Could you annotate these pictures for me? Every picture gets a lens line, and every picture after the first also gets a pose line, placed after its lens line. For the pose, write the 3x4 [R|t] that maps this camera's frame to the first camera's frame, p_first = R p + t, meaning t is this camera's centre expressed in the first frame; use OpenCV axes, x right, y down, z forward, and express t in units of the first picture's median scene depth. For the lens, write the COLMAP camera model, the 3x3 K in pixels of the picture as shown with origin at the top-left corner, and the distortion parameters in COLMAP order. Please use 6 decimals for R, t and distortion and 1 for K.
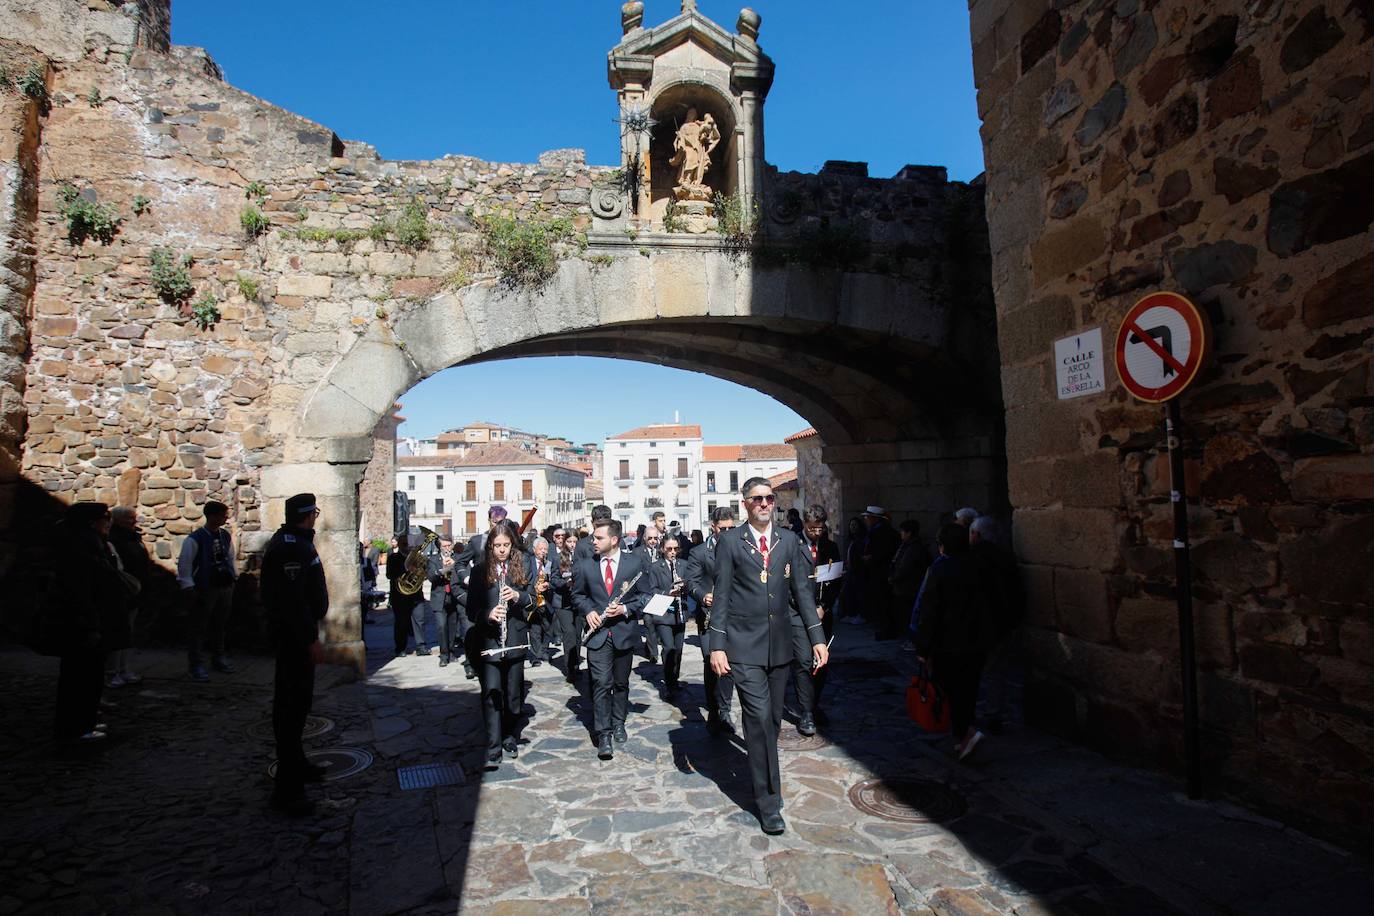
lens RADIAL K [[638.4, 0, 687.0], [0, 638.4, 458.0], [0, 0, 1]] dist [-0.041548, 0.013432]
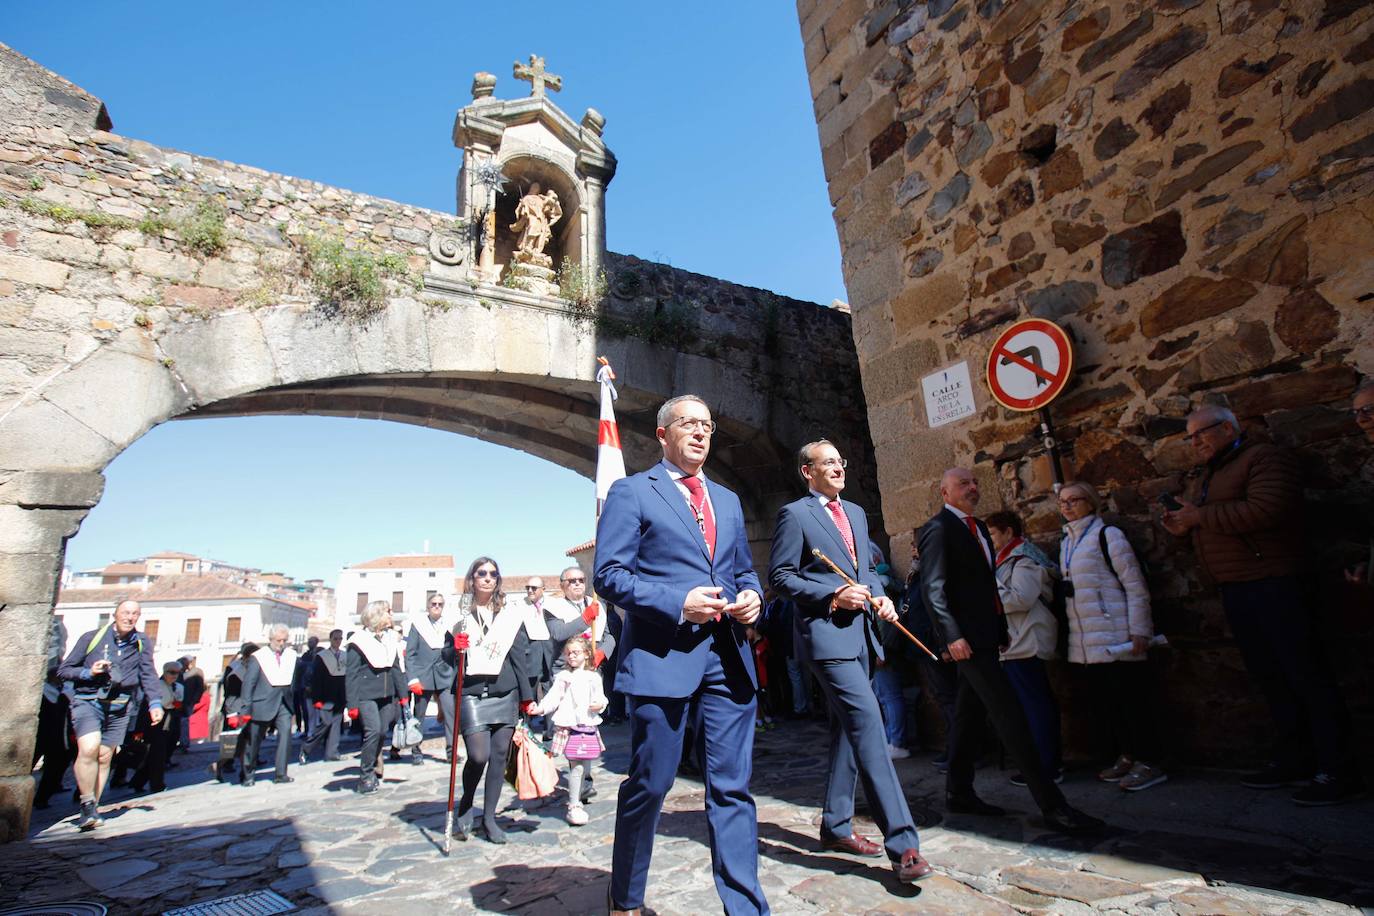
lens RADIAL K [[637.4, 0, 669.5], [0, 637.4, 464.3], [0, 0, 1]] dist [-0.037023, 0.013951]
pose [[0.930257, 0.059082, 0.362120, -0.149843], [0.020674, 0.976942, -0.212503, 0.123033], [-0.366325, 0.205169, 0.907586, 0.100799]]
